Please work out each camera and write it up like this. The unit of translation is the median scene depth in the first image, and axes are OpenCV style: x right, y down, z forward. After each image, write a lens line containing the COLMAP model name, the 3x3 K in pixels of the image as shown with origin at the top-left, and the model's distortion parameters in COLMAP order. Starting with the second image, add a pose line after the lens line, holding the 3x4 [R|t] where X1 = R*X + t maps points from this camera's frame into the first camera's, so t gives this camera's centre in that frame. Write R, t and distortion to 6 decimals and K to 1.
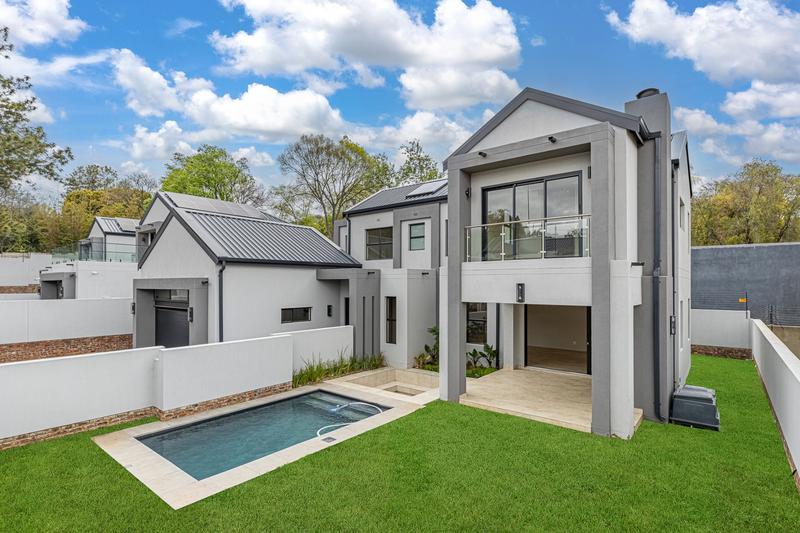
lens RADIAL K [[390.3, 0, 399.6], [0, 390.3, 282.4], [0, 0, 1]] dist [0.000828, 0.000130]
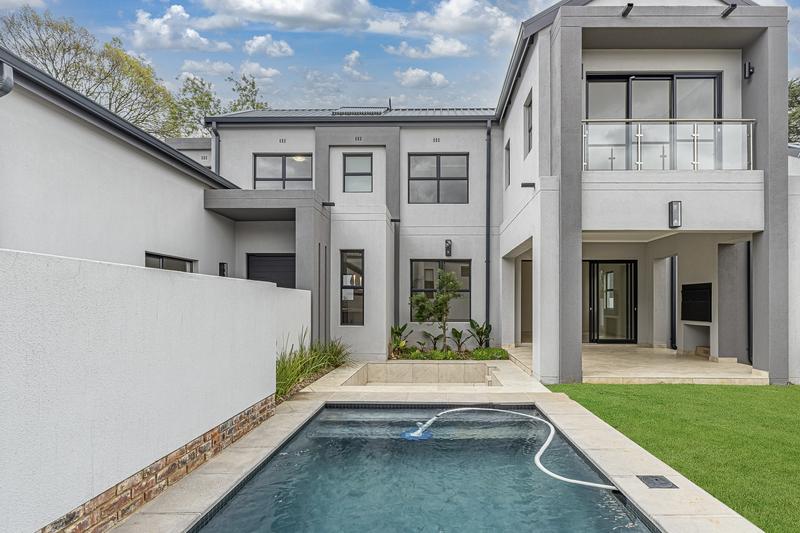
lens RADIAL K [[391.6, 0, 432.9], [0, 391.6, 300.6], [0, 0, 1]] dist [-0.001695, -0.000103]
pose [[0.792652, 0.003068, 0.609667, -0.311195], [-0.007084, 0.999966, 0.004177, 0.117922], [-0.609633, -0.007629, 0.792647, 0.439976]]
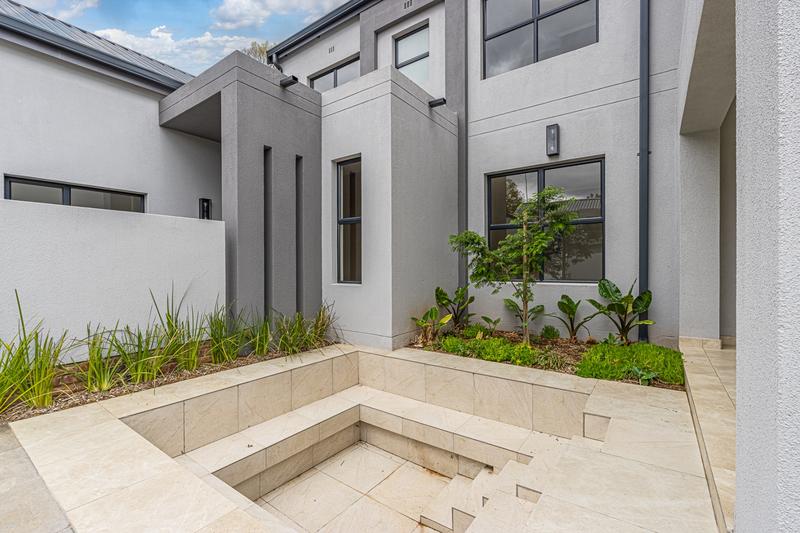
lens RADIAL K [[355.2, 0, 400.0], [0, 355.2, 266.5], [0, 0, 1]] dist [0.002296, 0.000223]
pose [[0.999064, -0.006315, 0.042792, 0.013240], [0.005758, 0.999897, 0.013115, 0.141003], [-0.042870, -0.012856, 0.998998, 0.676157]]
